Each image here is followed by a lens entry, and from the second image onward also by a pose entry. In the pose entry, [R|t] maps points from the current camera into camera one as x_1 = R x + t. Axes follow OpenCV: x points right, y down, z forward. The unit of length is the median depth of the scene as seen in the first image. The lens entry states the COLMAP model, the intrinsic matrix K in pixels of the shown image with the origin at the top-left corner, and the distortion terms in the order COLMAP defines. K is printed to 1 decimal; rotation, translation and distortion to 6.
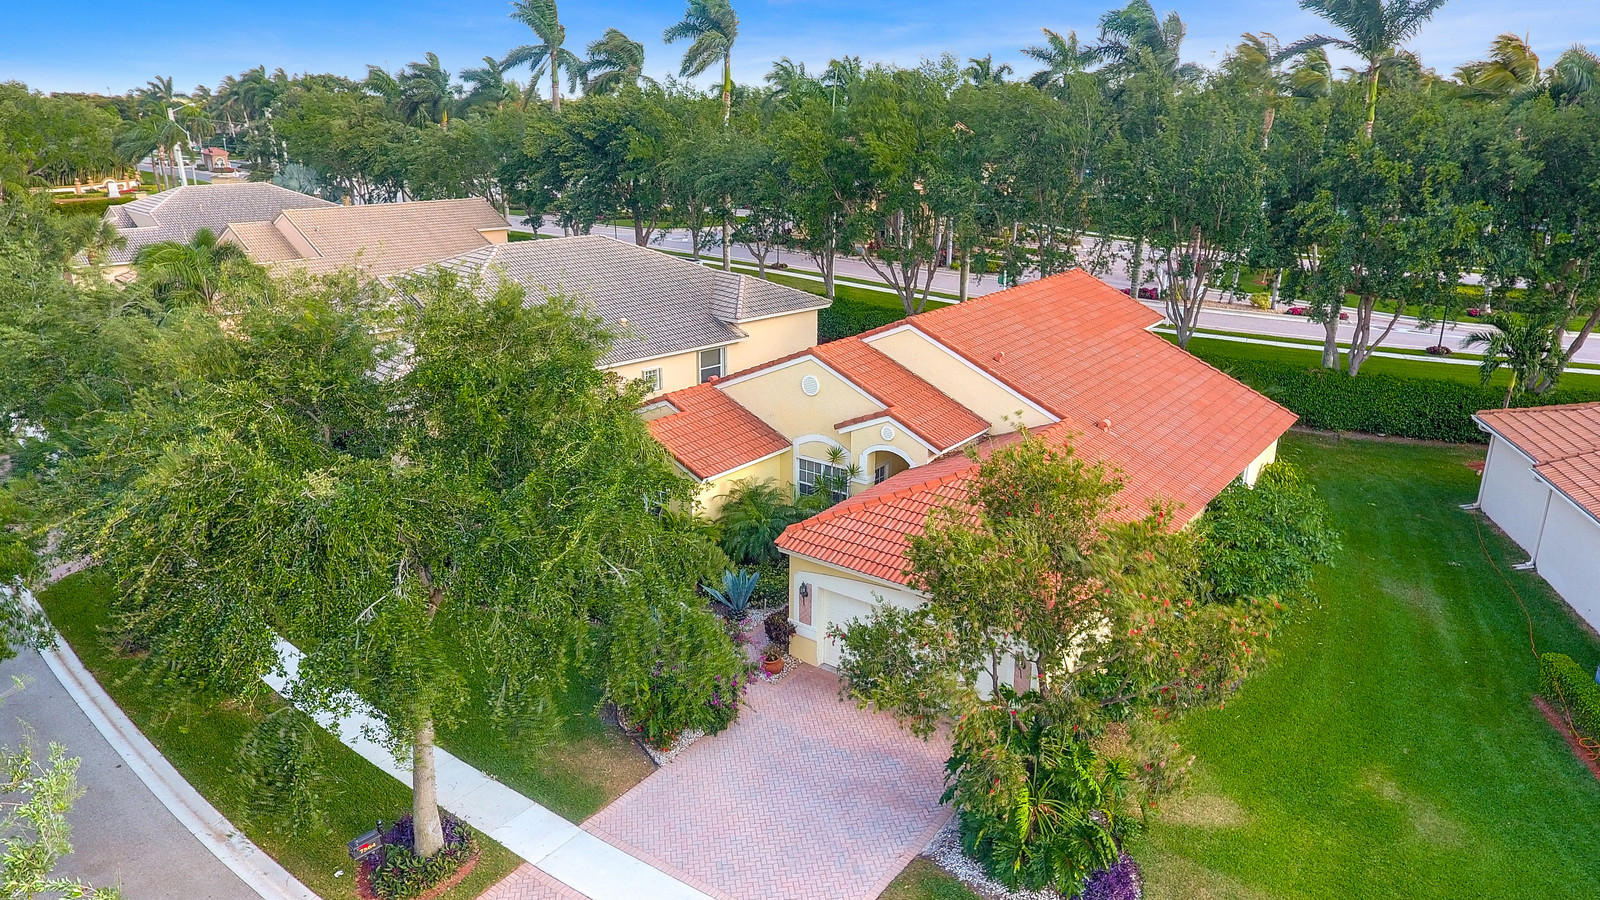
lens RADIAL K [[1012.5, 0, 800.0], [0, 1012.5, 450.0], [0, 0, 1]] dist [0.016652, -0.042605]
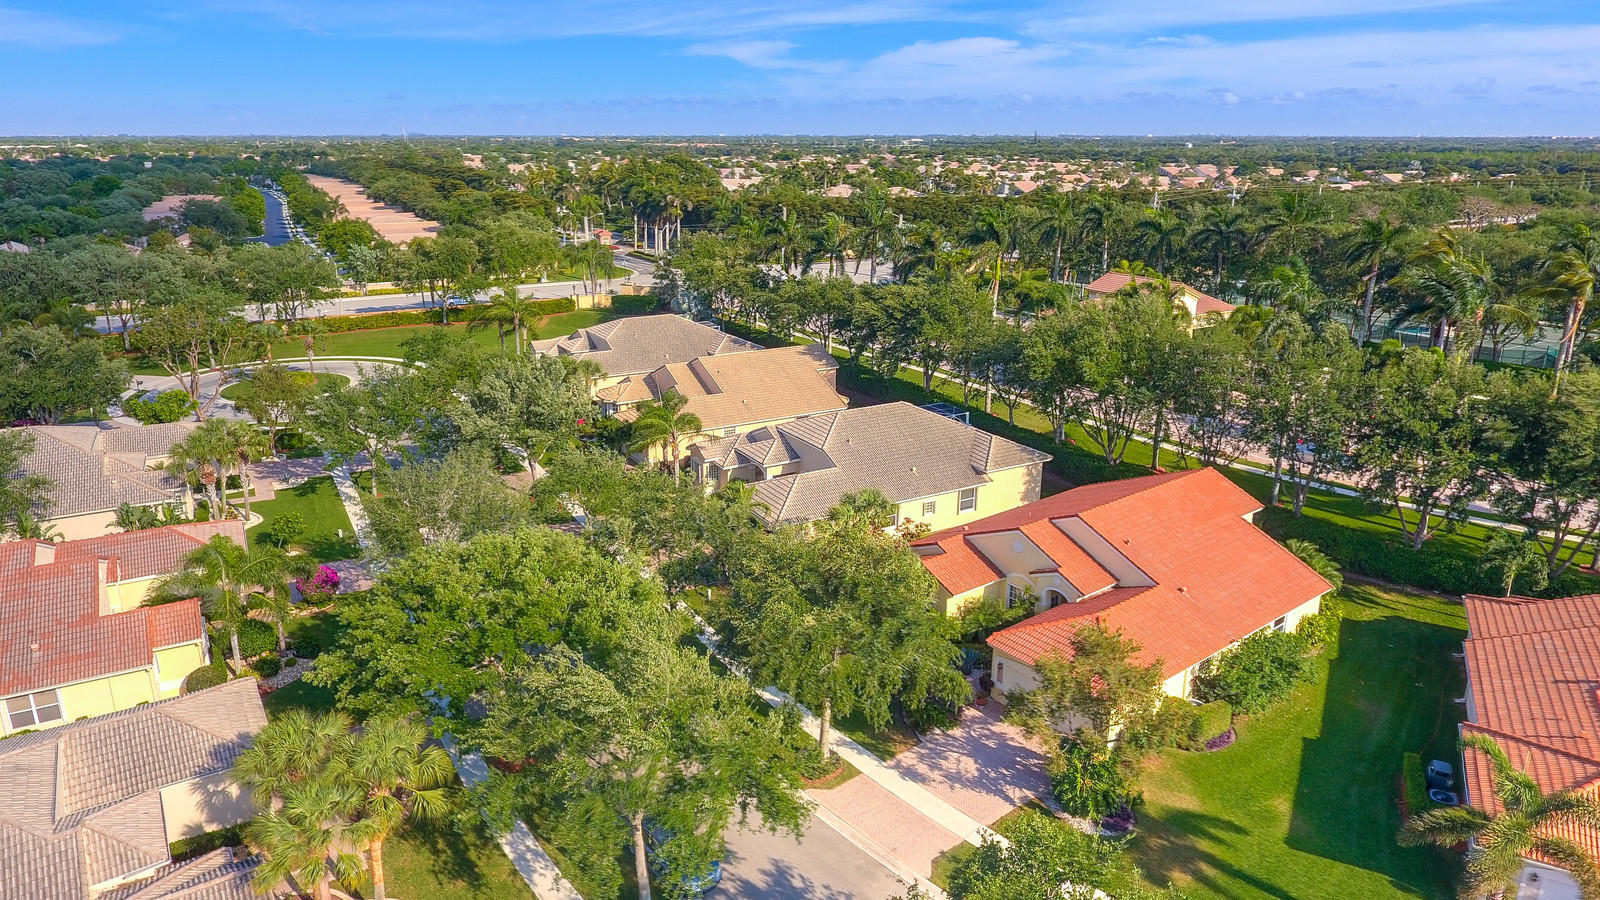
lens RADIAL K [[1012.5, 0, 800.0], [0, 1012.5, 450.0], [0, 0, 1]] dist [0.016652, -0.042605]
pose [[0.962688, 0.066735, -0.262254, 0.108968], [-0.067360, 0.997707, 0.006614, -0.244528], [0.262094, 0.011298, 0.964976, -0.925281]]
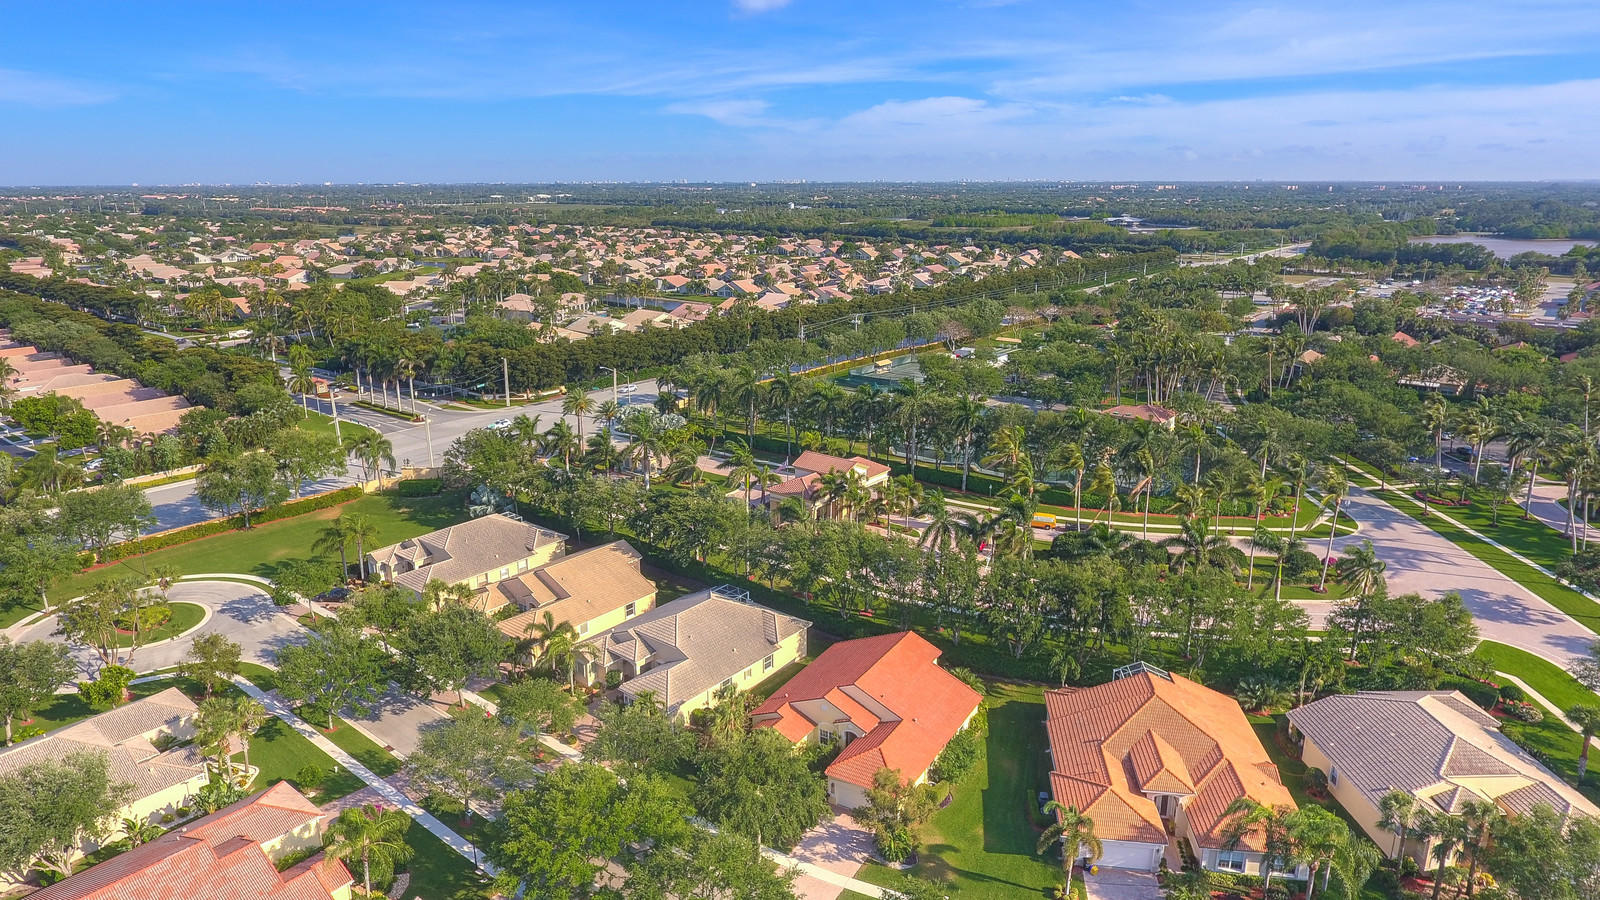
lens RADIAL K [[1012.5, 0, 800.0], [0, 1012.5, 450.0], [0, 0, 1]] dist [0.016652, -0.042605]
pose [[0.994385, -0.039422, 0.098206, -0.379003], [0.039891, 0.999200, -0.002810, -0.951168], [-0.098016, 0.006712, 0.995162, -2.351542]]
